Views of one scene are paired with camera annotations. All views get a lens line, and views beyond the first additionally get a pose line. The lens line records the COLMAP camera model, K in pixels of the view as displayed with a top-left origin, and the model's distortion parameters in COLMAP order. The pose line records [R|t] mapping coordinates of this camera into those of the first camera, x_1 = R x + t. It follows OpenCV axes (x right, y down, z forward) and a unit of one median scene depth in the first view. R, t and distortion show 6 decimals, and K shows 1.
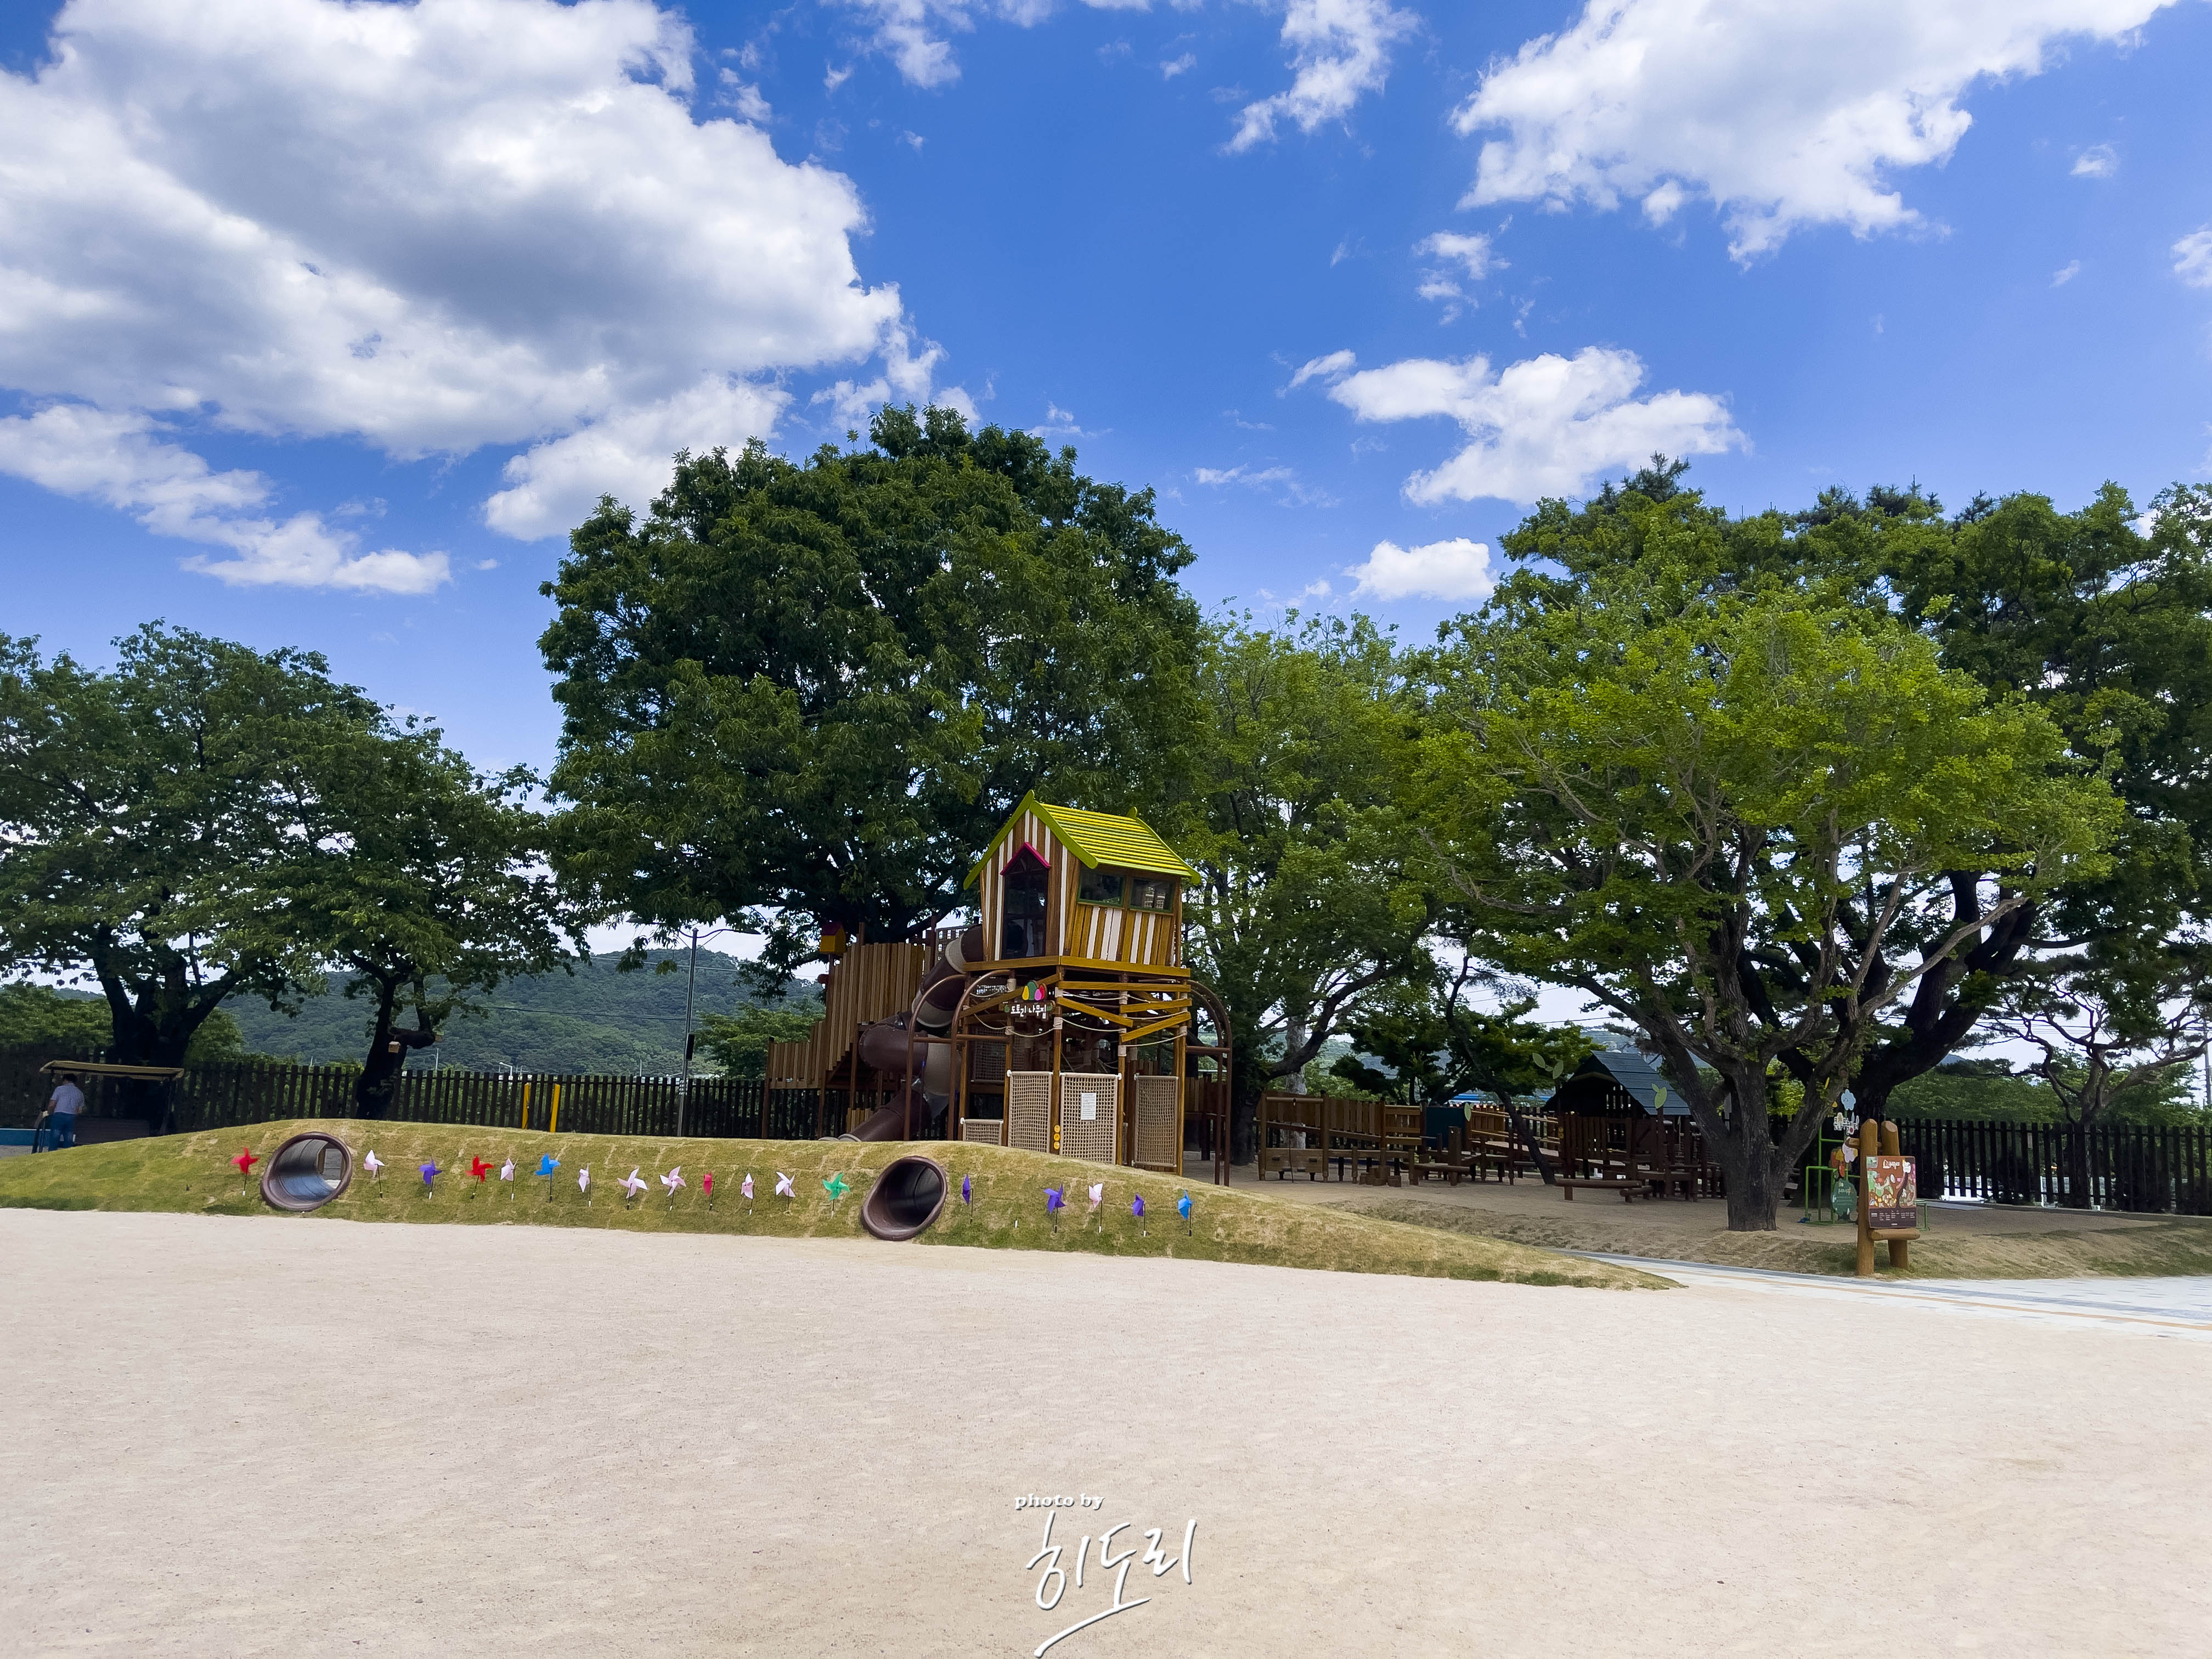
lens RADIAL K [[1672.1, 0, 1123.3], [0, 1672.1, 819.3], [0, 0, 1]] dist [0.048032, -0.052367]
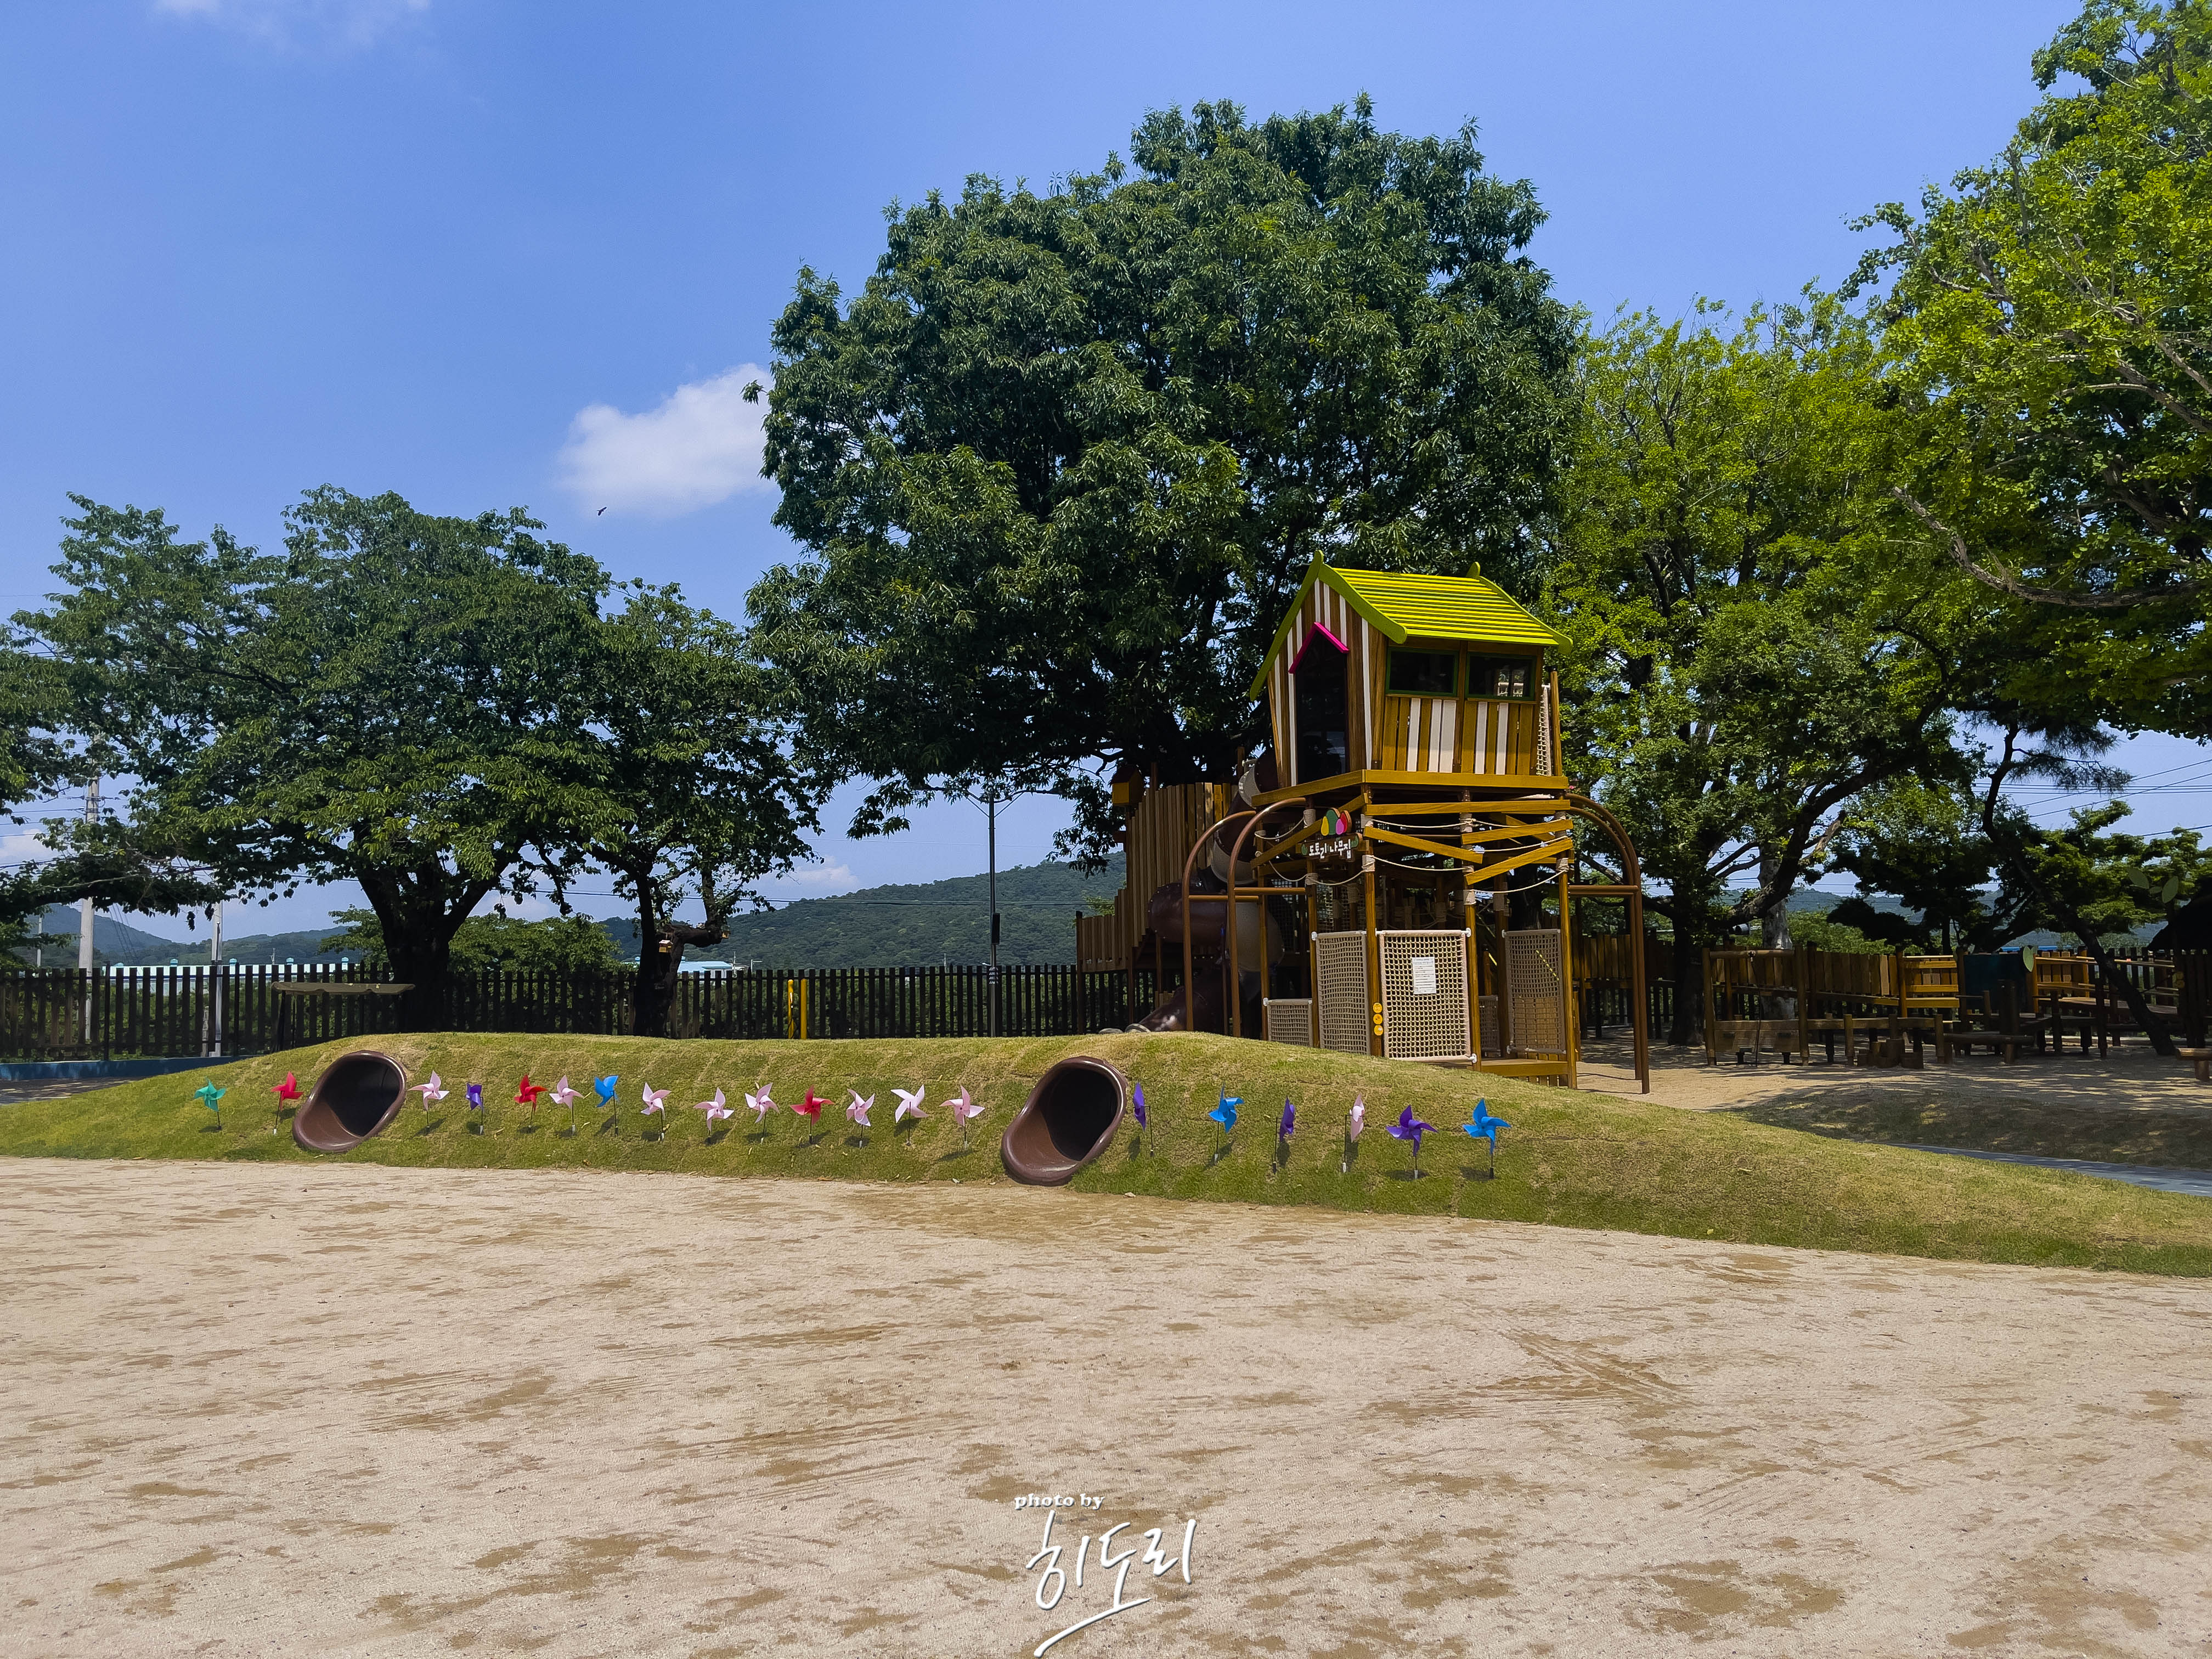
lens RADIAL K [[1672.1, 0, 1086.9], [0, 1672.1, 835.6], [0, 0, 1]] dist [0.048032, -0.052367]
pose [[0.949933, -0.075195, -0.303269, 0.061859], [0.098183, 0.993281, 0.061257, 0.051554], [0.296626, -0.087966, 0.950934, 0.267145]]
